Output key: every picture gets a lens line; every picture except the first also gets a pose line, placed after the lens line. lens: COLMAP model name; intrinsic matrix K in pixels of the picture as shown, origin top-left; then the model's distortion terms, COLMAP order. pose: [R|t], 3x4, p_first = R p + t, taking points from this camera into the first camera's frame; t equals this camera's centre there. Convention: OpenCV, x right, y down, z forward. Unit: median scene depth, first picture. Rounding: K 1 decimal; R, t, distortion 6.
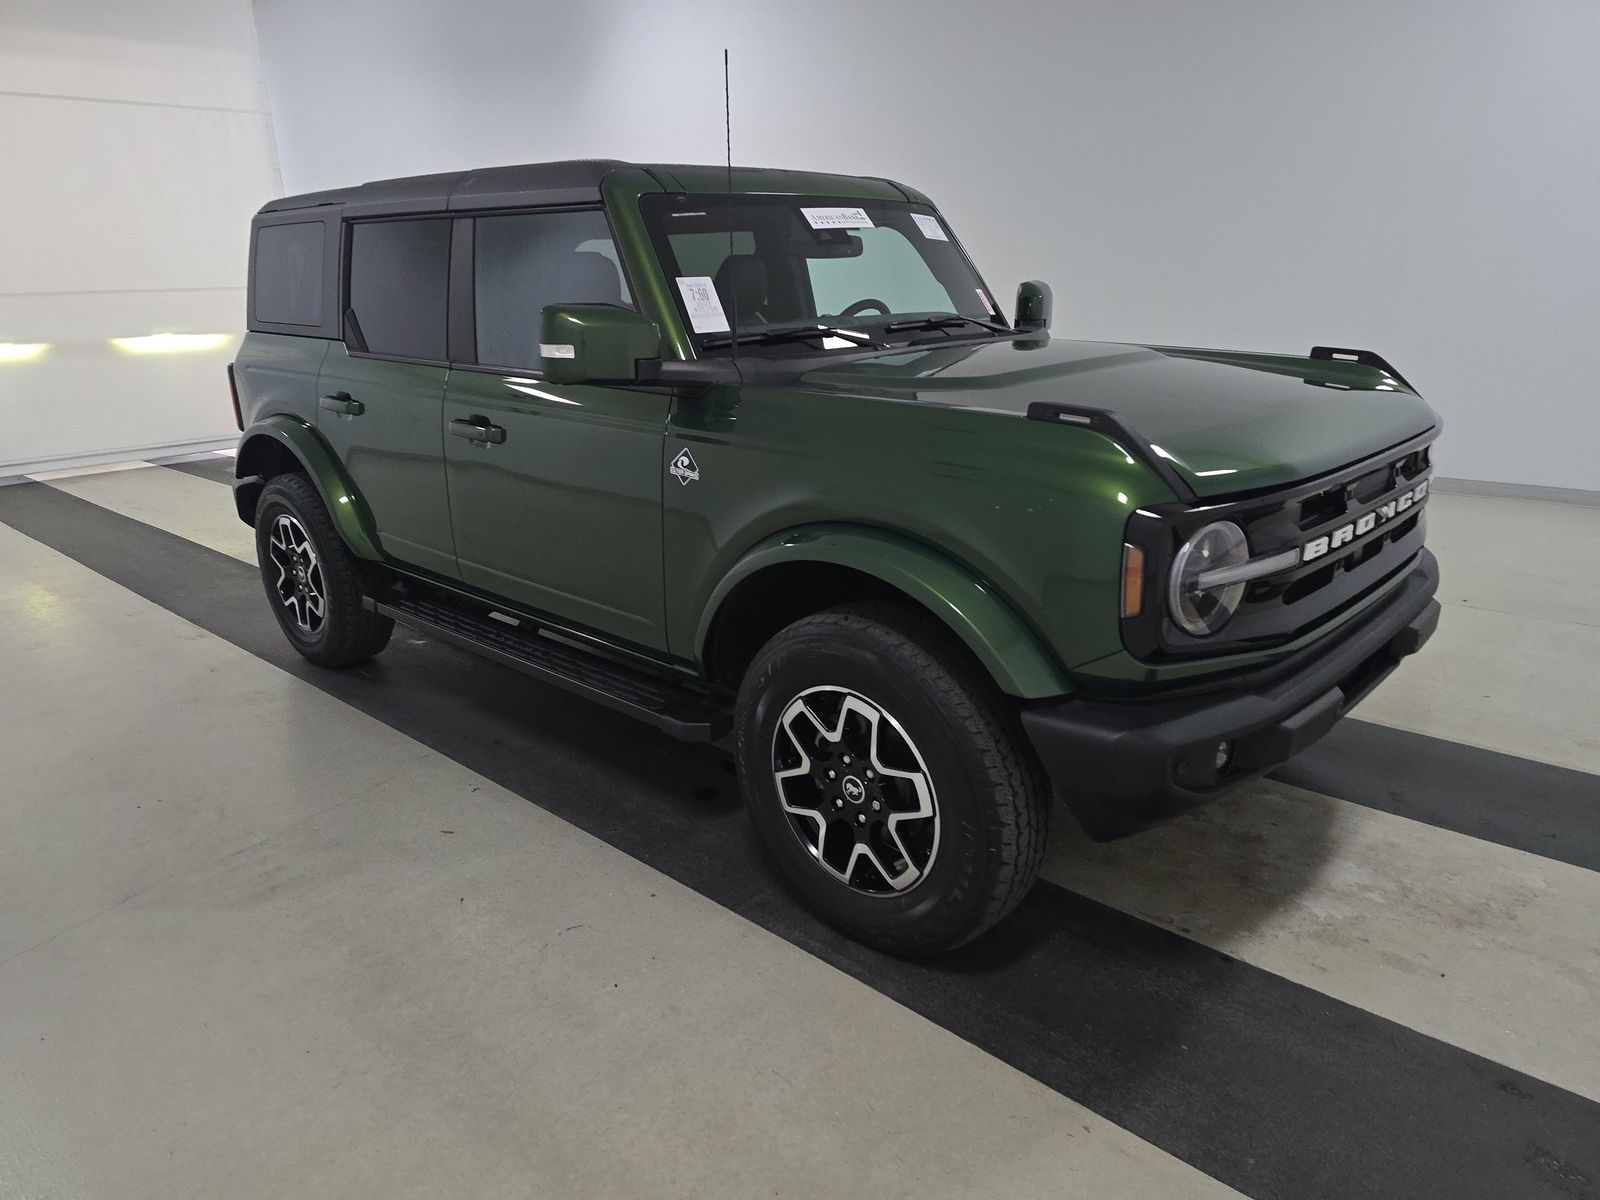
lens RADIAL K [[1073.6, 0, 796.3], [0, 1073.6, 604.9], [0, 0, 1]] dist [0.006480, 0.004658]
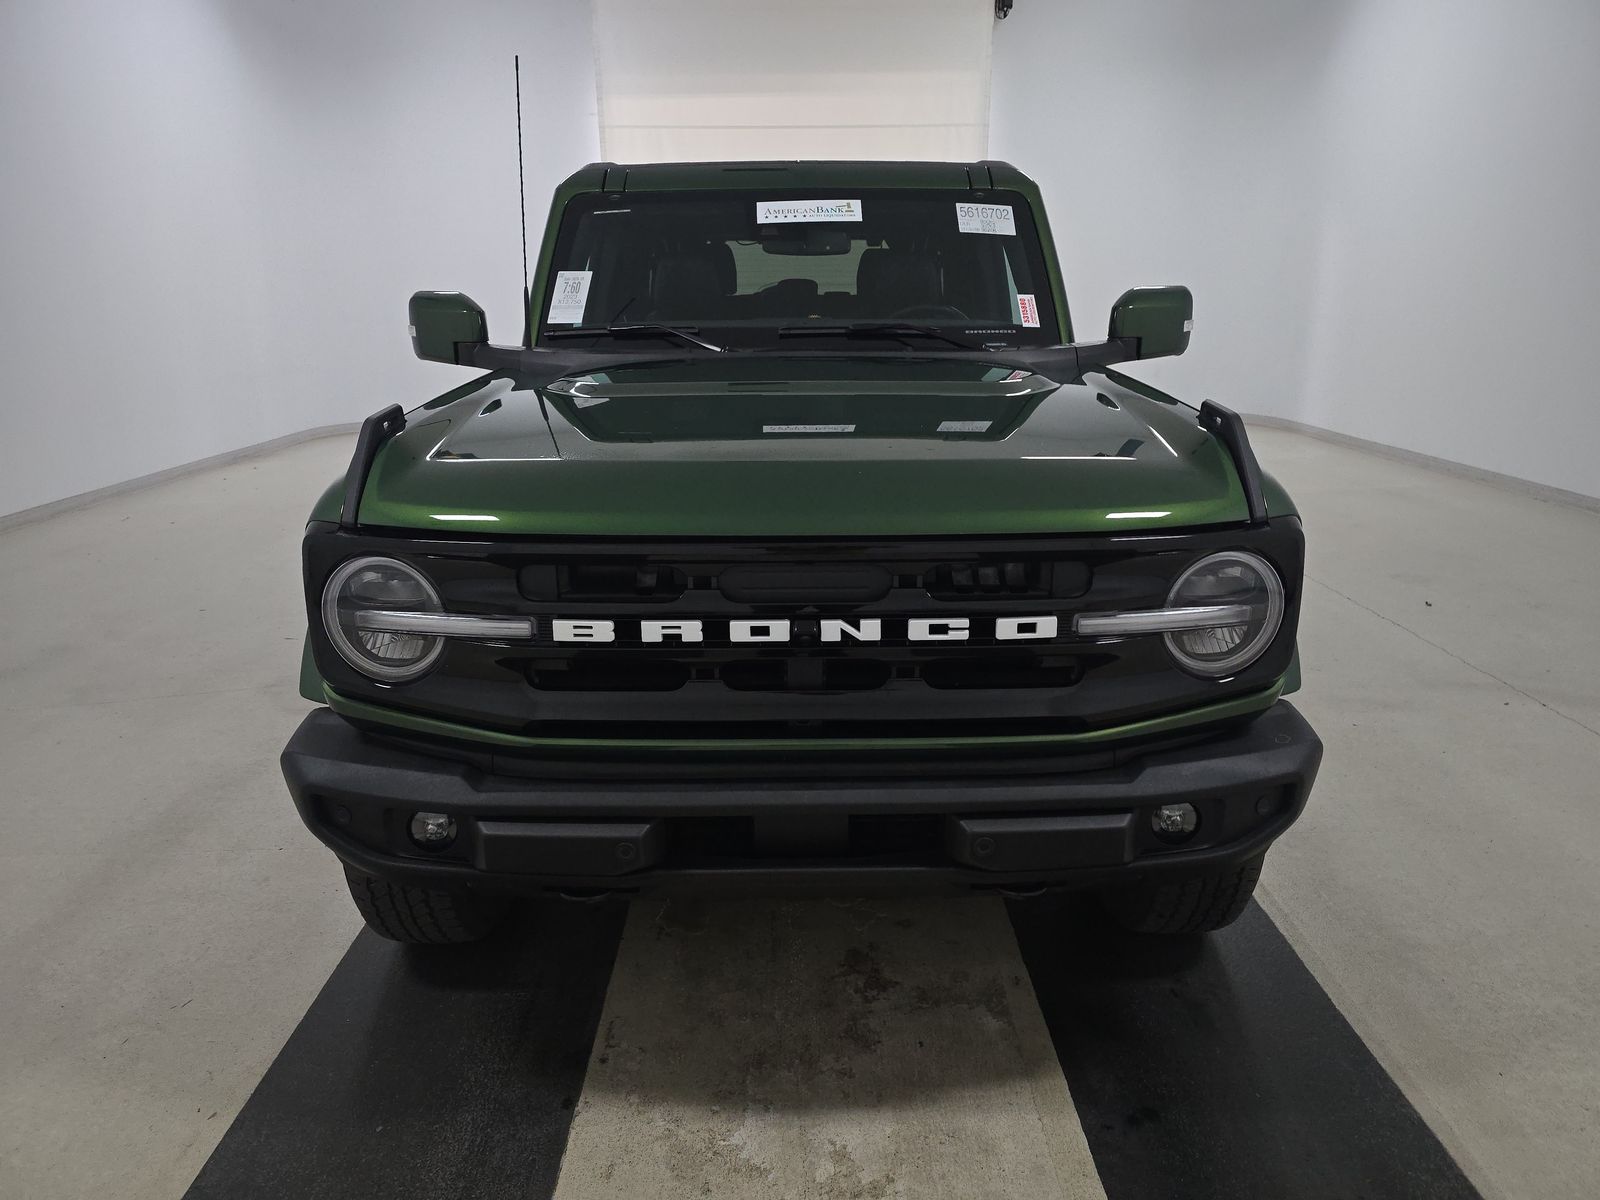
lens RADIAL K [[1084.1, 0, 800.0], [0, 1084.1, 600.0], [0, 0, 1]] dist [0.009039, -0.002229]
pose [[0.693408, 0.223145, -0.685122, 0.929176], [-0.227596, 0.969988, 0.085576, -0.144453], [0.683656, 0.096592, 0.723384, 0.444340]]
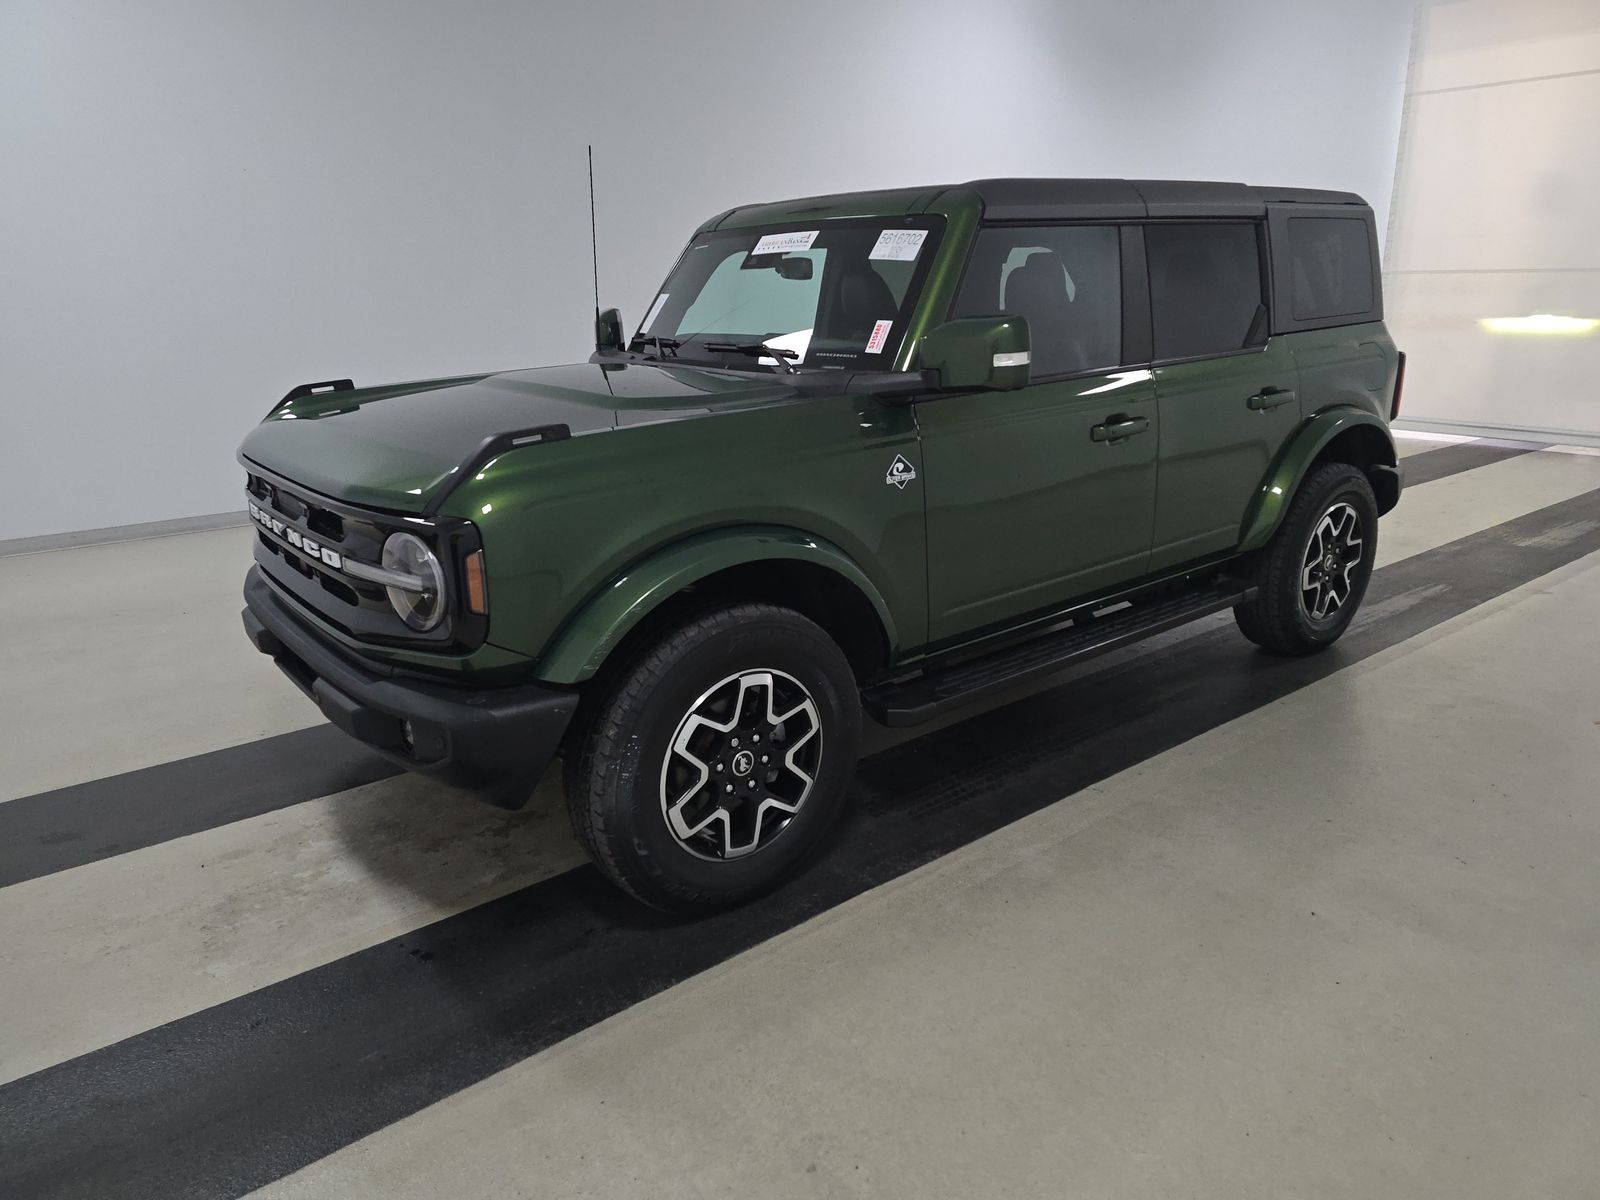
lens RADIAL K [[1060.2, 0, 796.6], [0, 1060.2, 620.1], [0, 0, 1]] dist [0.007847, 0.044657]
pose [[-0.128654, 0.329327, -0.935410, 1.422347], [-0.283478, 0.891677, 0.352919, -0.499639], [0.950310, 0.310573, -0.021361, 1.430894]]
